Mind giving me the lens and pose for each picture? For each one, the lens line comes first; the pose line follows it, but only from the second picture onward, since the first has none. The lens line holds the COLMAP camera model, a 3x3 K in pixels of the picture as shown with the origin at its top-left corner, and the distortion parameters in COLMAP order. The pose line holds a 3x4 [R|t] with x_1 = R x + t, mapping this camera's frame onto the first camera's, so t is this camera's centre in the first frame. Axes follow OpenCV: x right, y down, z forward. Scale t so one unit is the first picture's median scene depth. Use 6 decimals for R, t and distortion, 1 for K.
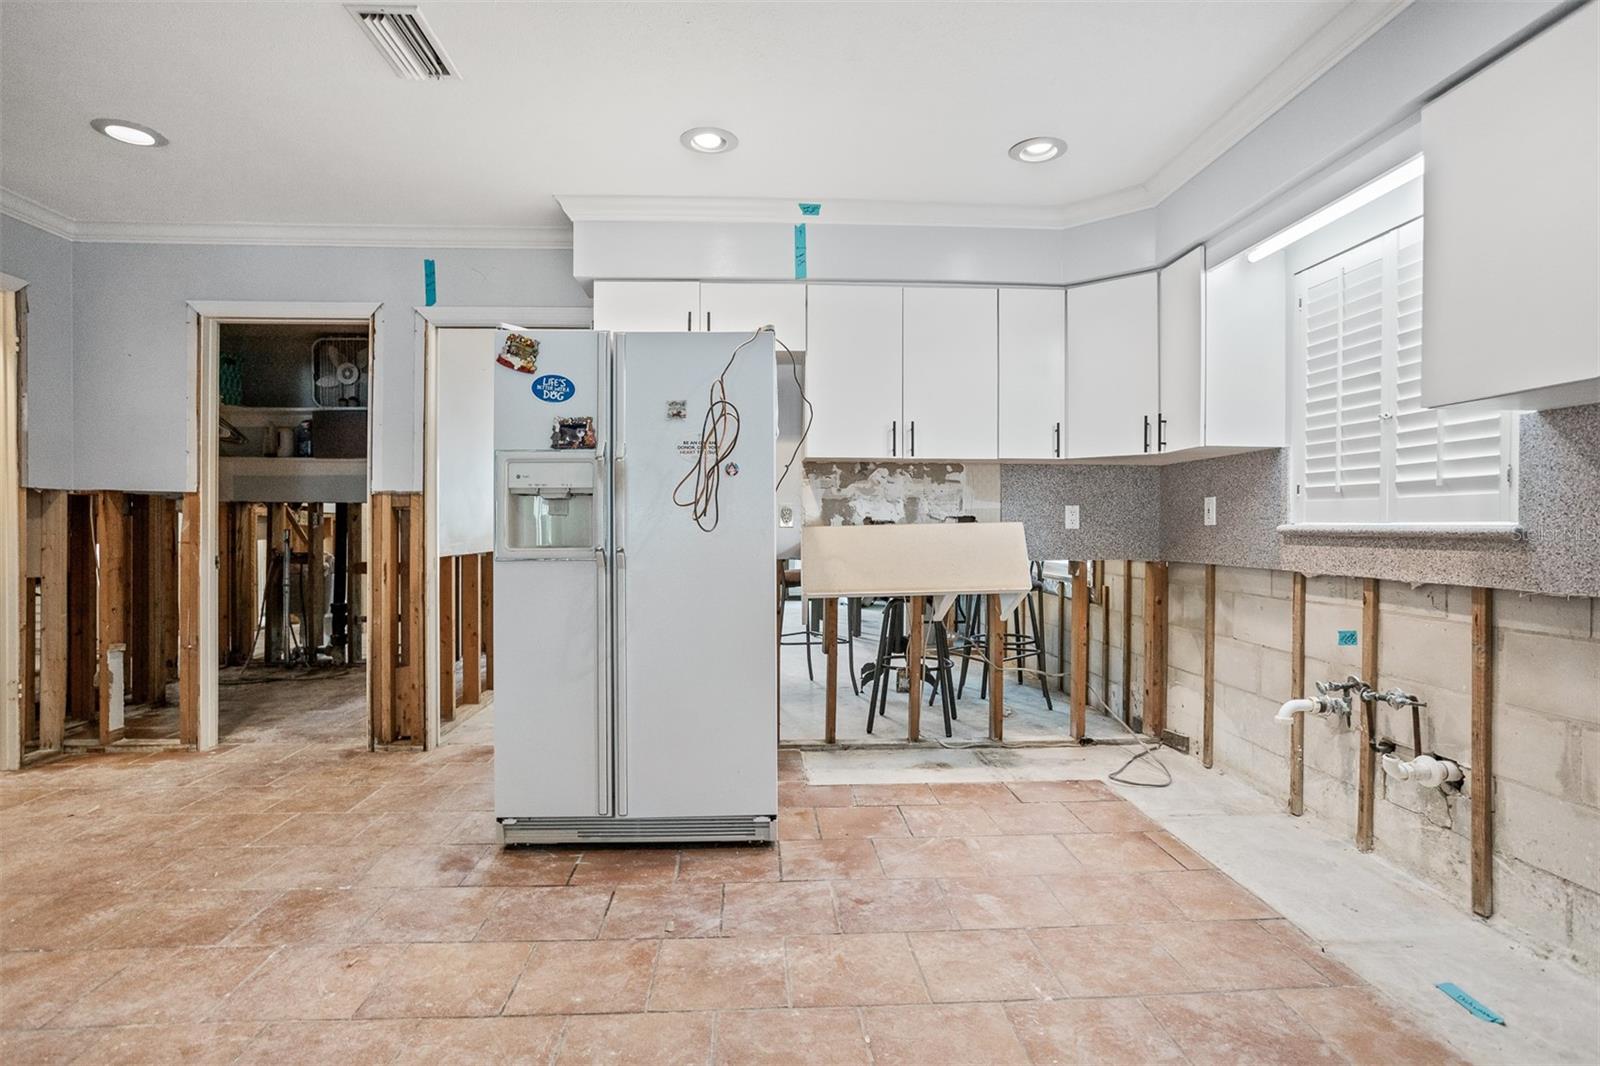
lens RADIAL K [[794.3, 0, 805.6], [0, 794.3, 520.4], [0, 0, 1]] dist [-0.052083, 0.029350]
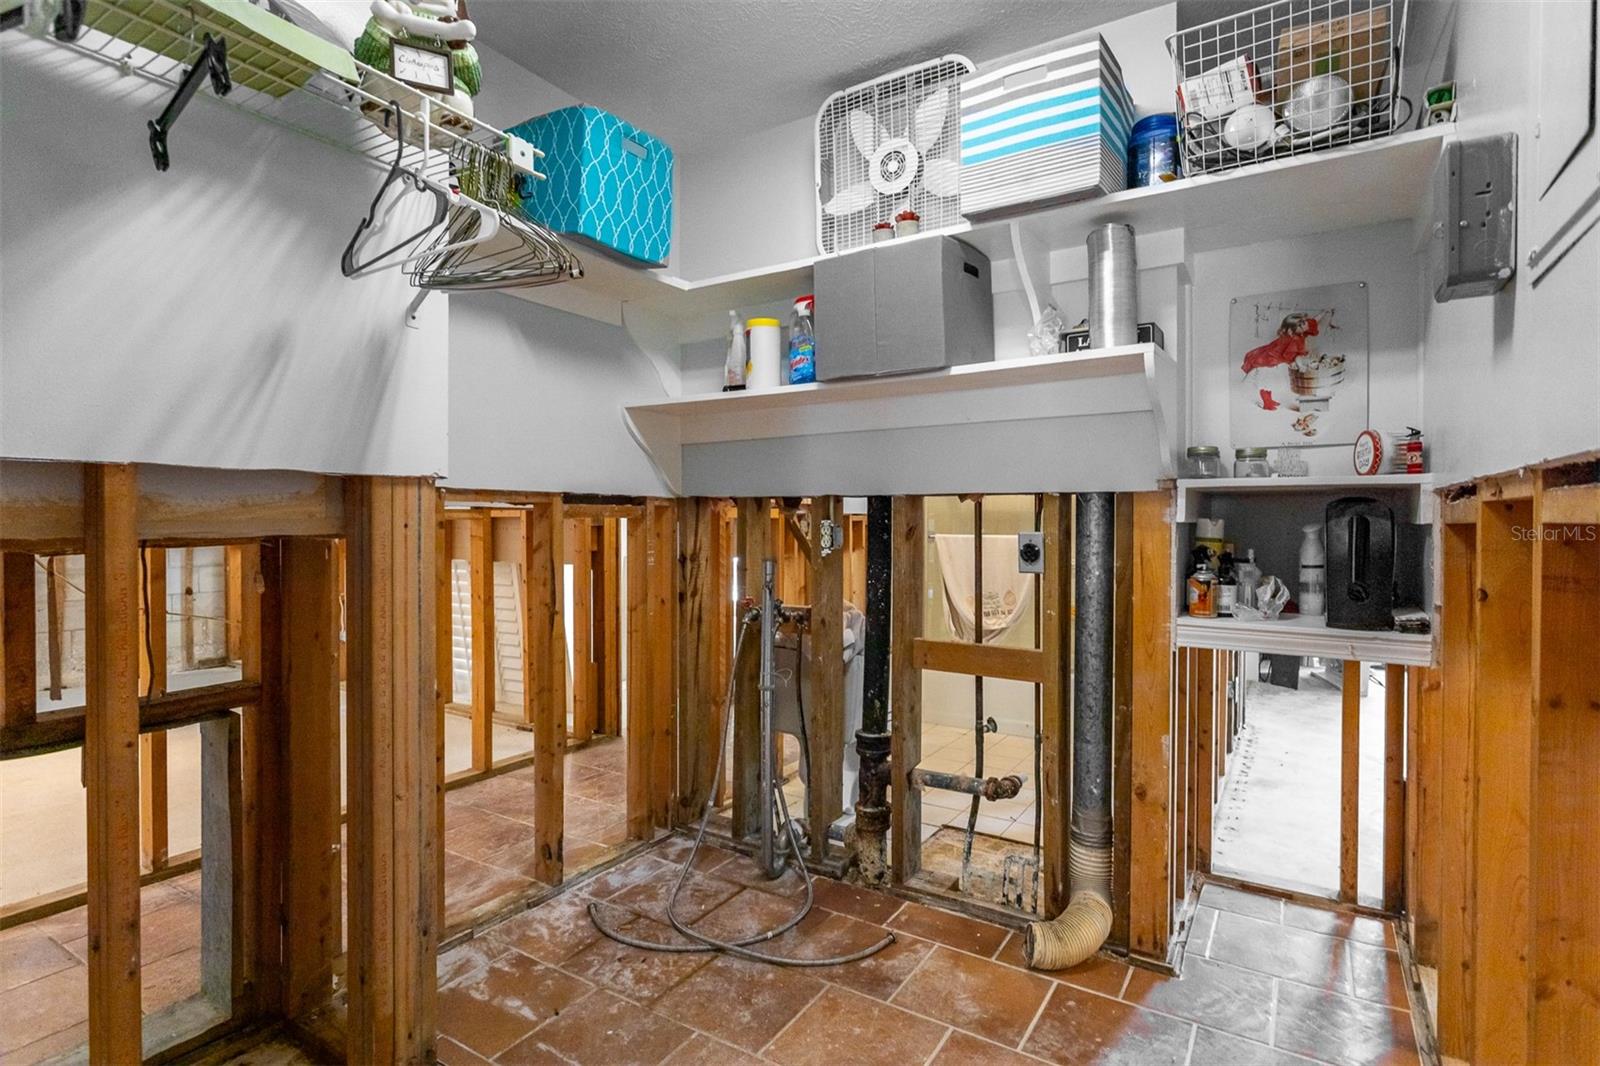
lens RADIAL K [[794.3, 0, 805.6], [0, 794.3, 520.4], [0, 0, 1]] dist [-0.052083, 0.029350]
pose [[0.814409, 0.000574, -0.580292, -0.380067], [-0.000299, 1.000000, 0.000571, -0.008630], [0.580292, -0.000292, 0.814409, 0.632727]]
